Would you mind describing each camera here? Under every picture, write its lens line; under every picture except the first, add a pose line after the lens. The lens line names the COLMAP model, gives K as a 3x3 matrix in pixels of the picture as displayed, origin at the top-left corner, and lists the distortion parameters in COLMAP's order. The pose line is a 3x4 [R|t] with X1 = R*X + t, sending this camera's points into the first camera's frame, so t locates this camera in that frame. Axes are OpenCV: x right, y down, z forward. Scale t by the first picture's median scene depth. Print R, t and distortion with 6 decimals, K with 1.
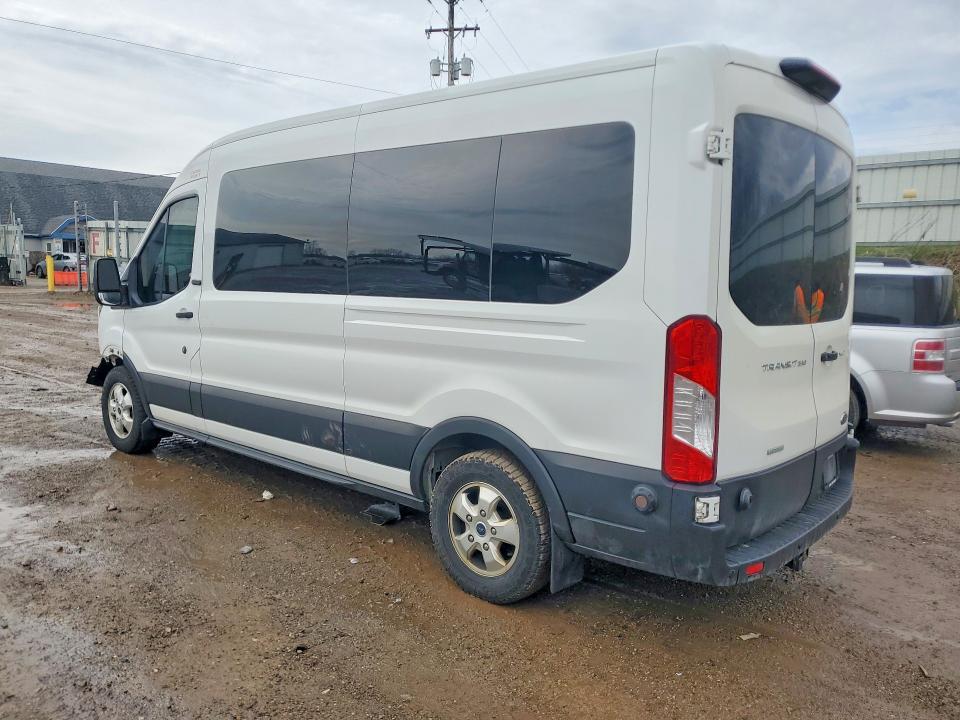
lens RADIAL K [[752.2, 0, 484.2], [0, 752.2, 354.2], [0, 0, 1]] dist [0.006792, -0.007253]
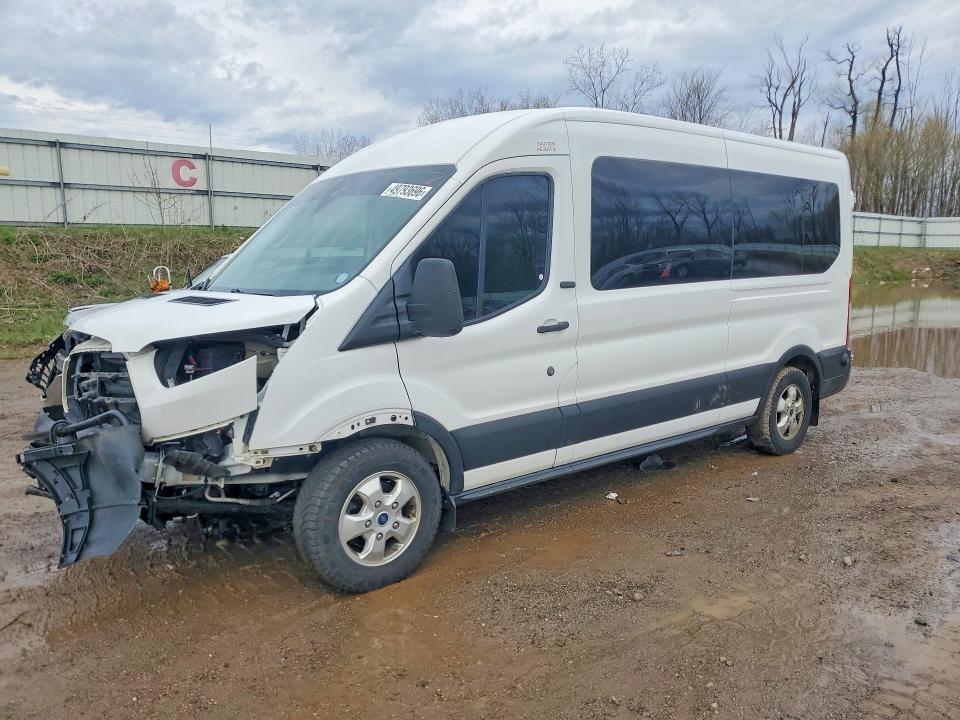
lens RADIAL K [[752.2, 0, 487.4], [0, 752.2, 357.9], [0, 0, 1]] dist [0.006792, -0.007253]
pose [[0.152512, -0.155806, 0.975943, -1.398016], [0.119265, 0.983180, 0.138324, -0.162758], [-0.981079, 0.095300, 0.168529, 1.103031]]
